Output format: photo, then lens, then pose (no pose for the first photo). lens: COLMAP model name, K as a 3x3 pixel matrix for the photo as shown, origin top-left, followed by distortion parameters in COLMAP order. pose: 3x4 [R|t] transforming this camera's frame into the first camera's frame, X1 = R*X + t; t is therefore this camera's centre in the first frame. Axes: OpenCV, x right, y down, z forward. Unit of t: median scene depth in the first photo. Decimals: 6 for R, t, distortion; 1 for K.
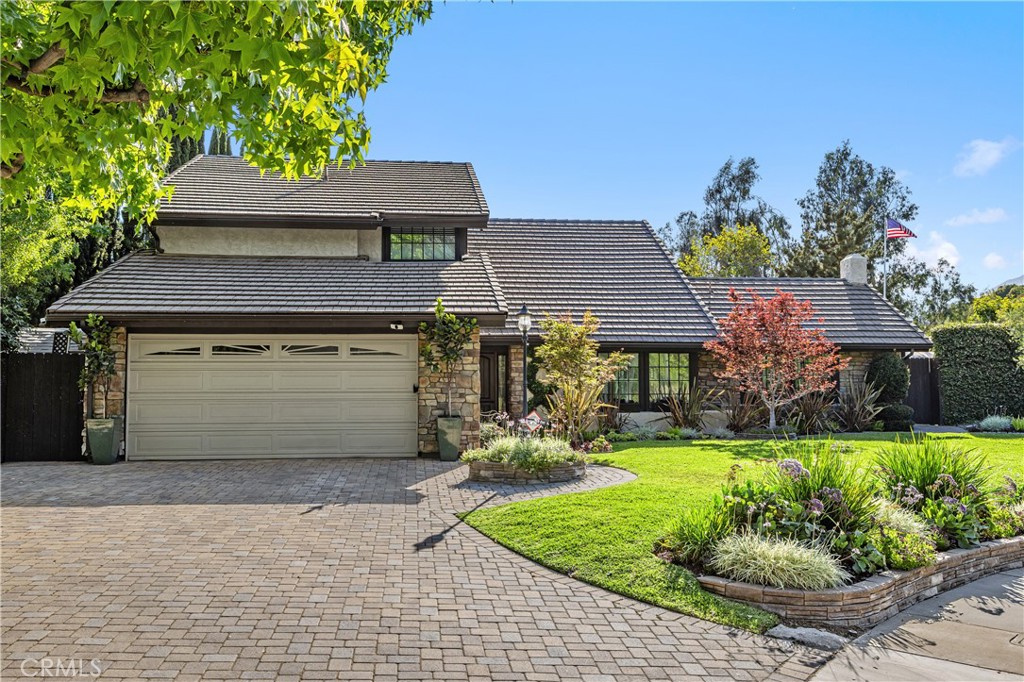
lens RADIAL K [[989.5, 0, 512.0], [0, 989.5, 341.0], [0, 0, 1]] dist [0.026082, -0.007667]
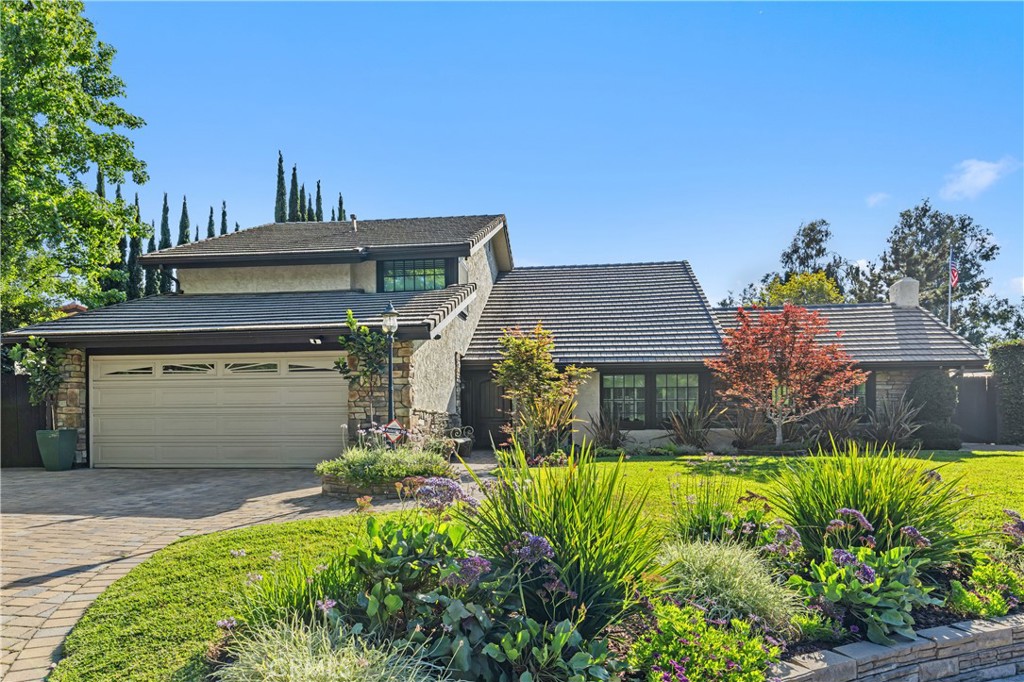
lens RADIAL K [[623.1, 0, 509.1], [0, 623.1, 424.2], [0, 0, 1]] dist [0.003202, -0.001863]
pose [[0.951034, -0.008613, -0.308966, 0.231341], [0.021507, 0.999033, 0.038352, 0.043448], [0.308336, -0.043118, 0.950300, 0.385234]]
